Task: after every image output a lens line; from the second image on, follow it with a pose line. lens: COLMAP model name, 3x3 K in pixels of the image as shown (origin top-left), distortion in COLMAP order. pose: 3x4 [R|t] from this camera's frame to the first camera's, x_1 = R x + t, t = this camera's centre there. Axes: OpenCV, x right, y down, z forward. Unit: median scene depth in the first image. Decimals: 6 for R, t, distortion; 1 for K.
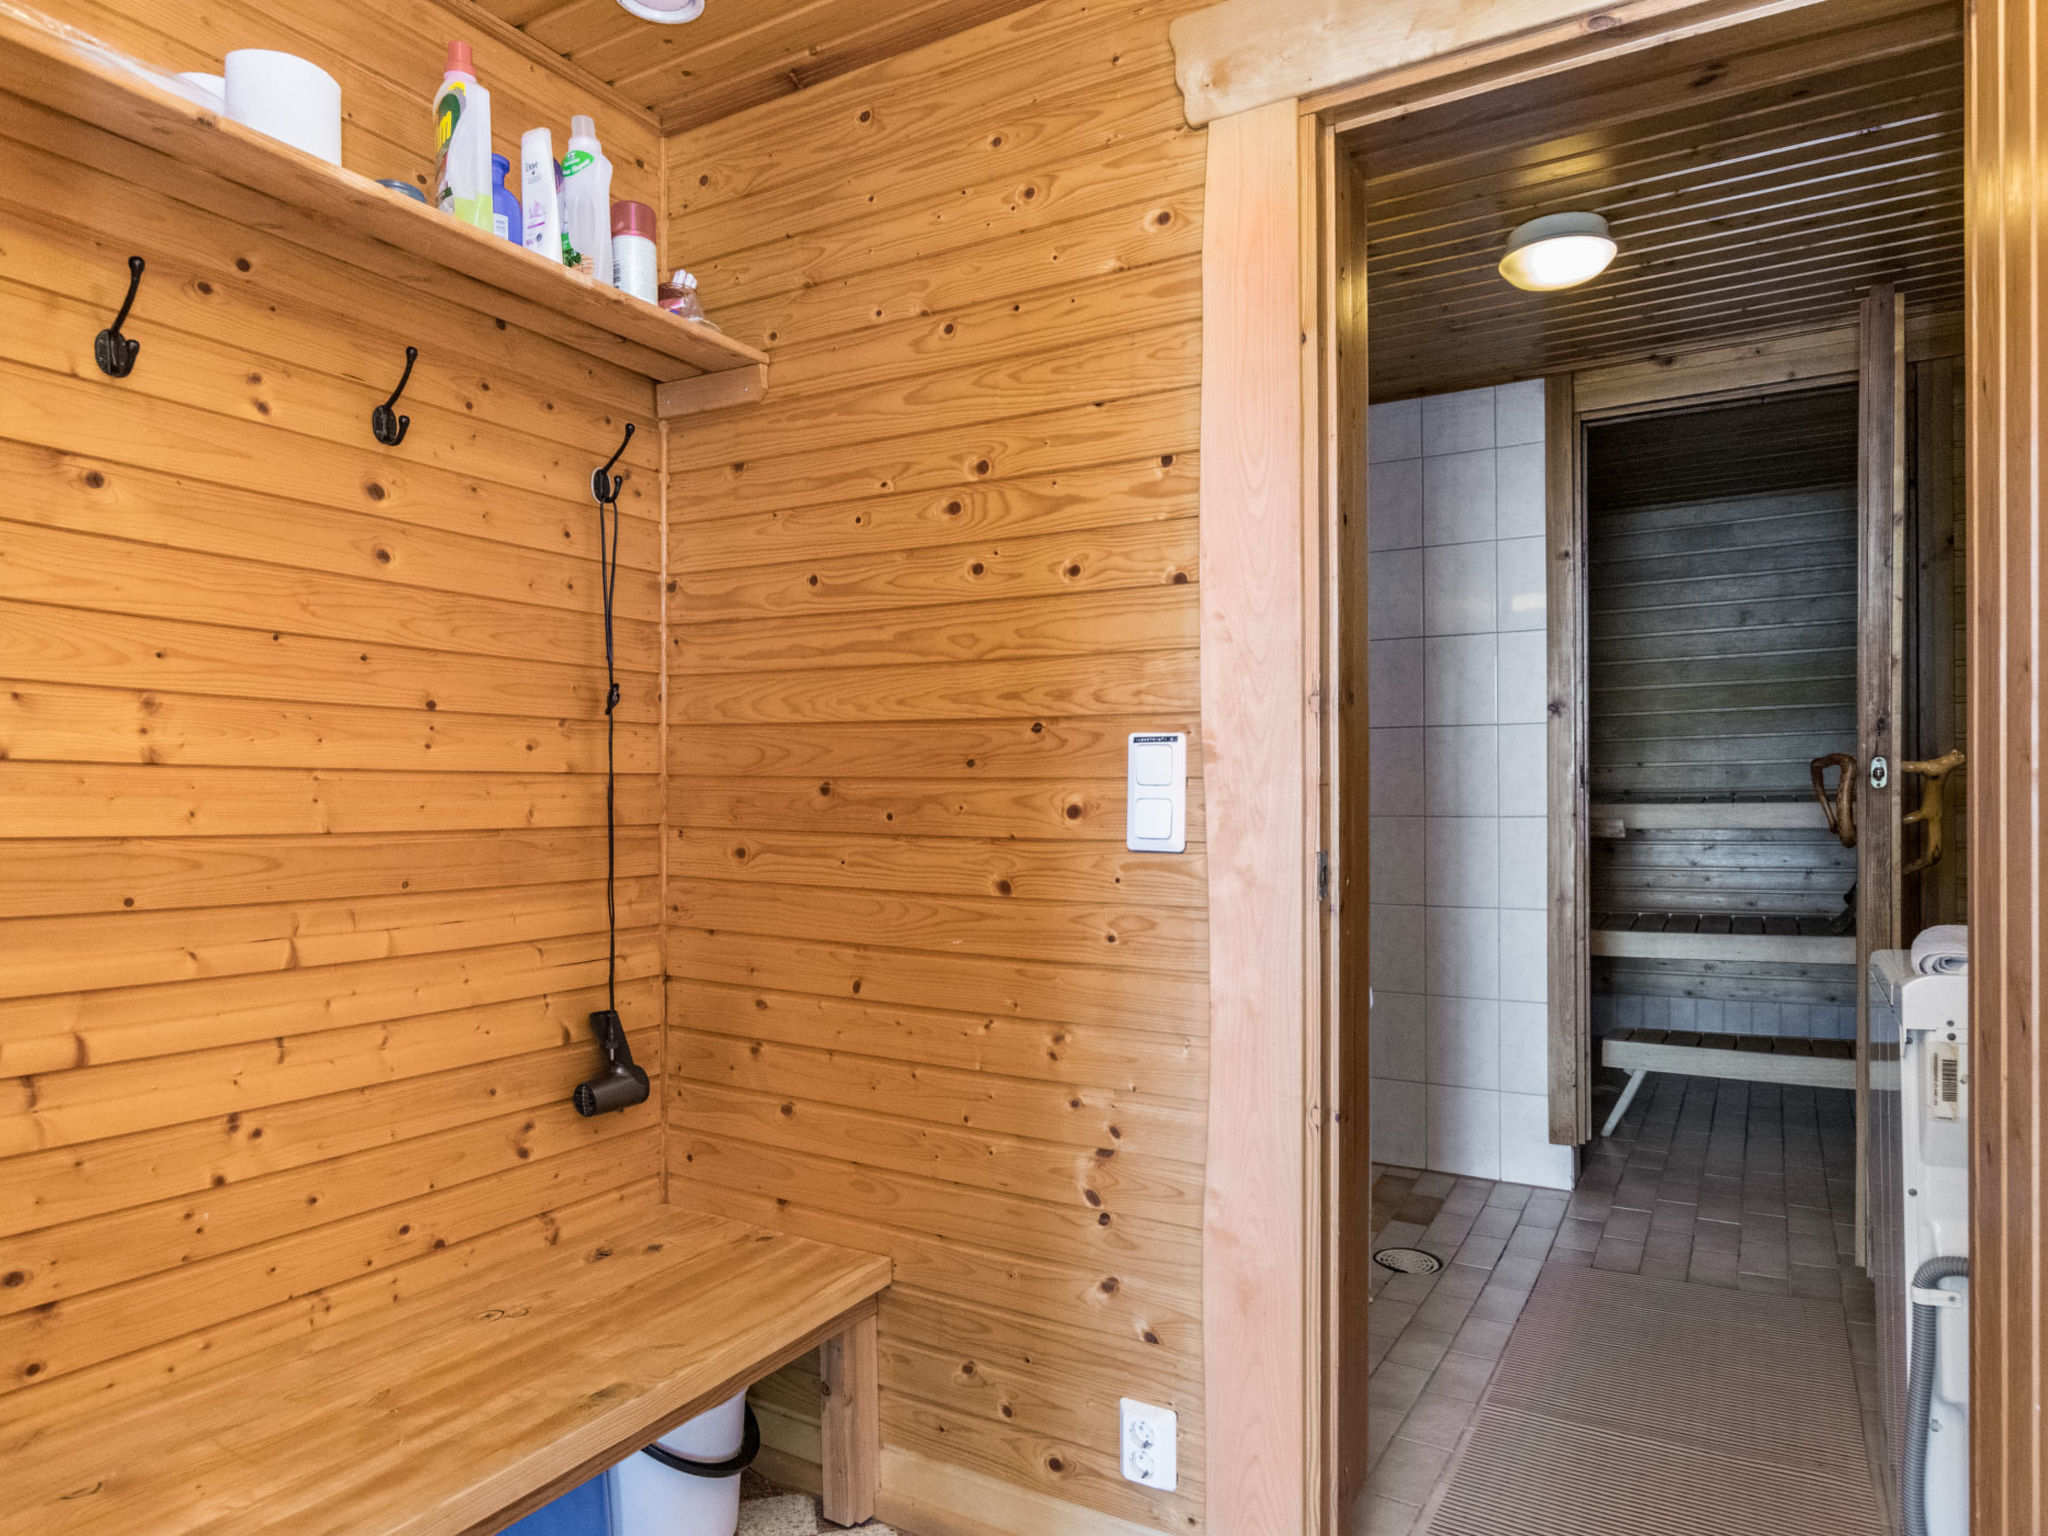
lens RADIAL K [[1230.6, 0, 1028.7], [0, 1230.6, 784.6], [0, 0, 1]] dist [-0.003750, -0.001227]
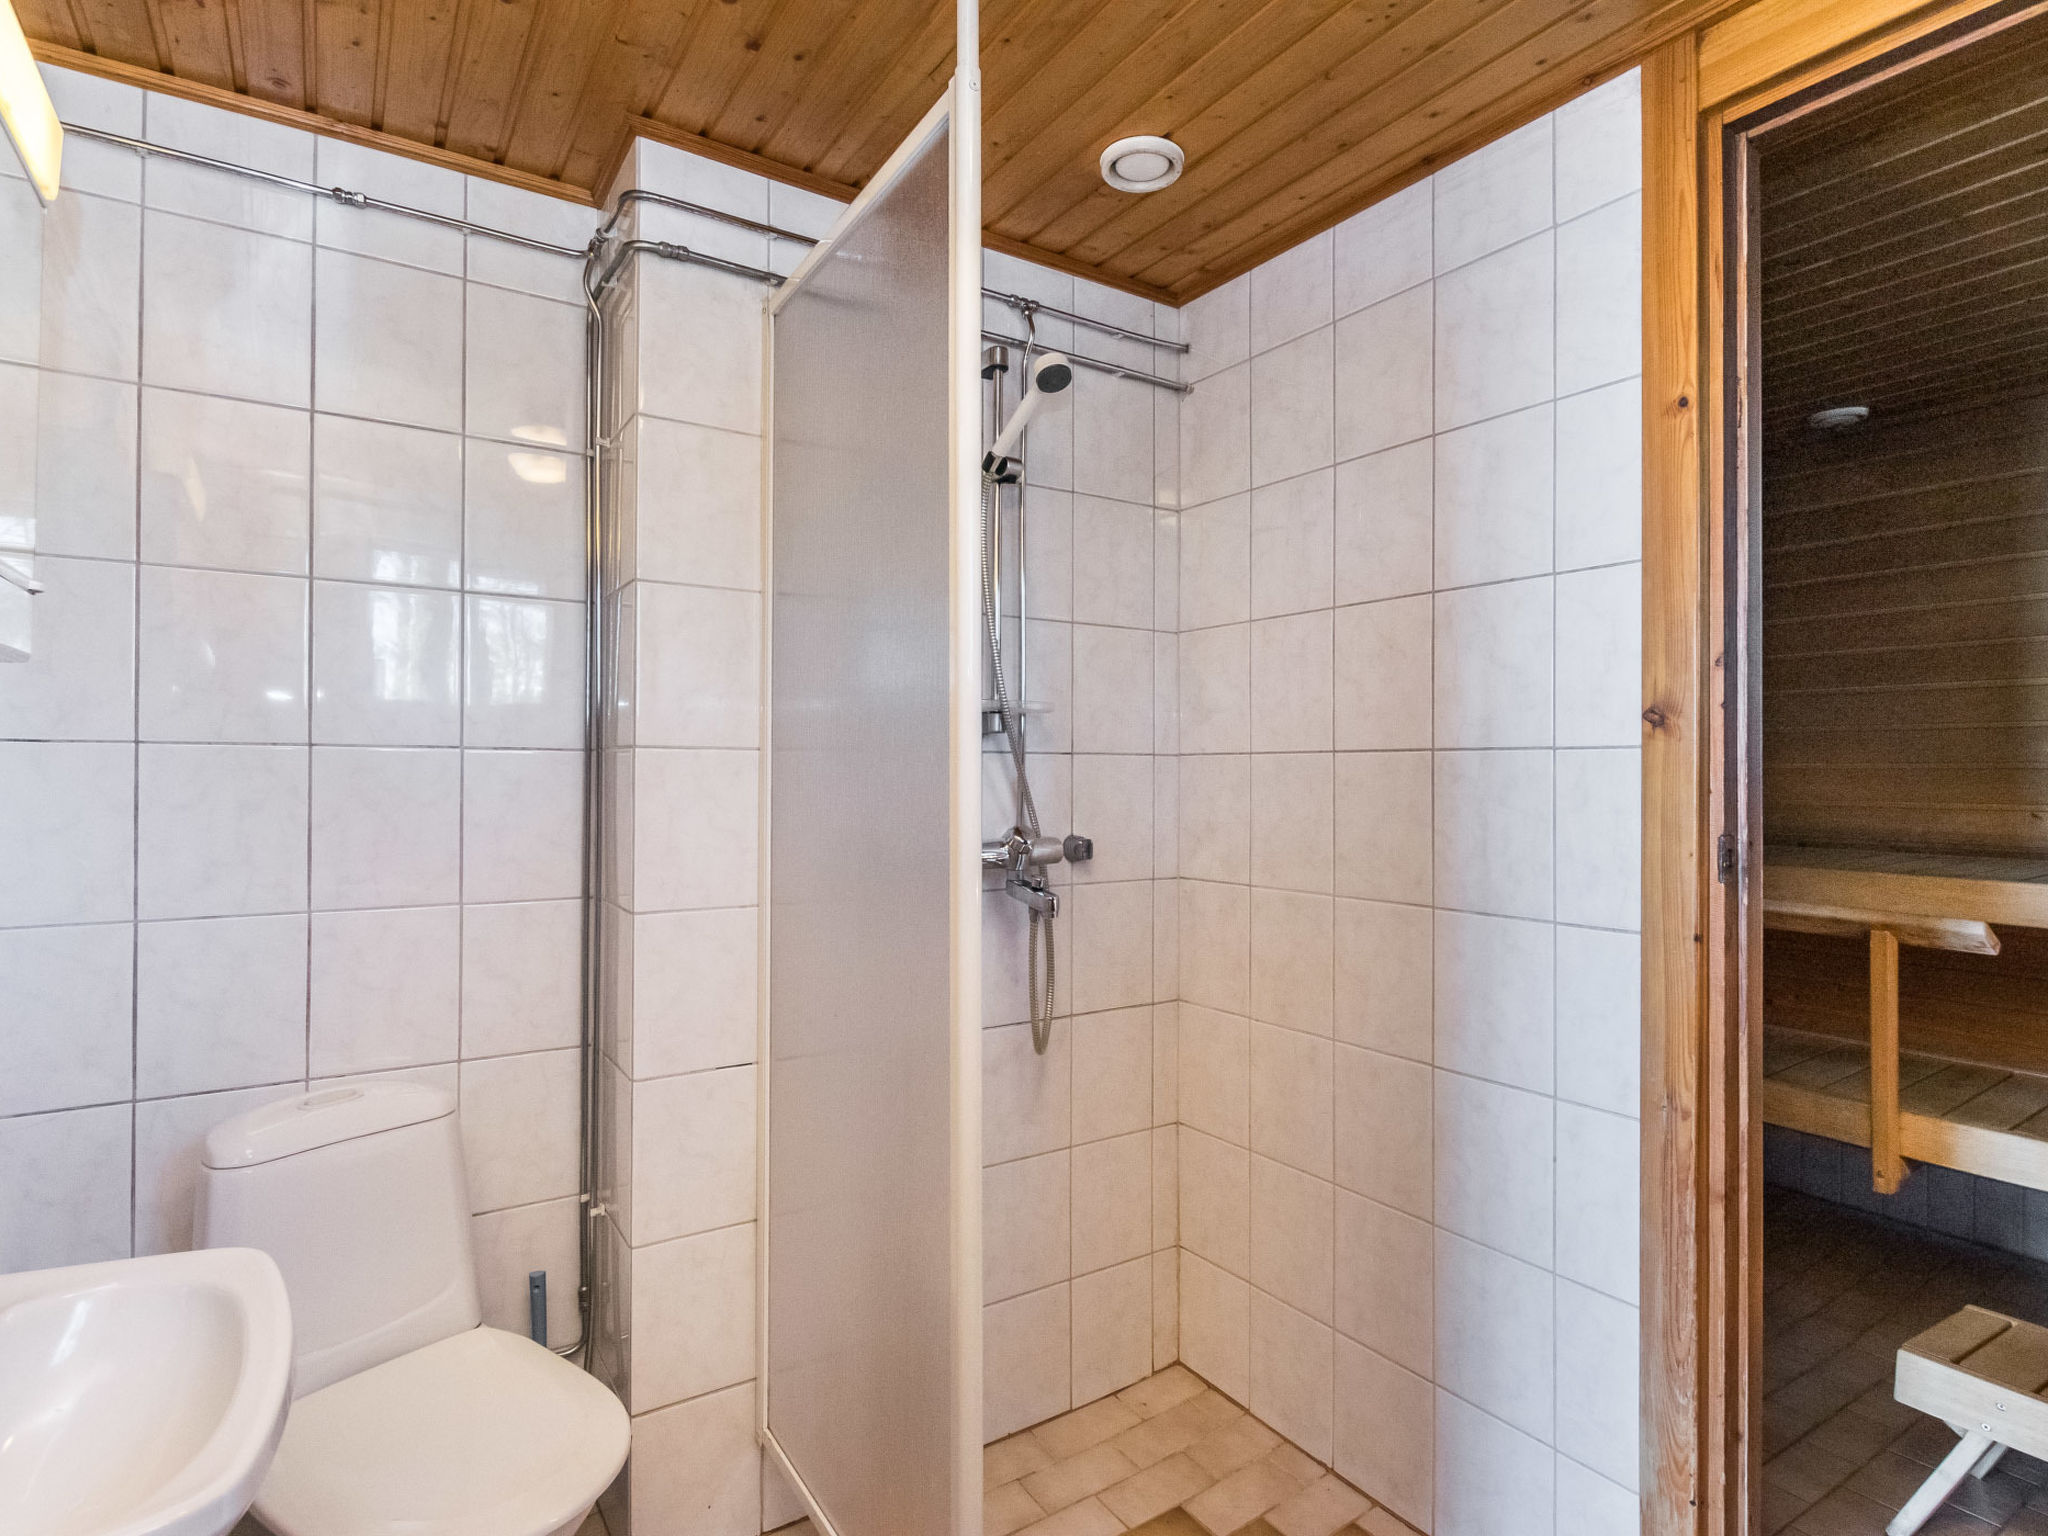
lens RADIAL K [[1053.5, 0, 1016.6], [0, 1053.5, 750.9], [0, 0, 1]] dist [0.002895, 0.000404]
pose [[0.893714, 0.001874, -0.448633, 0.381387], [-0.005646, 0.999959, -0.007071, -0.043545], [0.448601, 0.008852, 0.893688, 0.495994]]
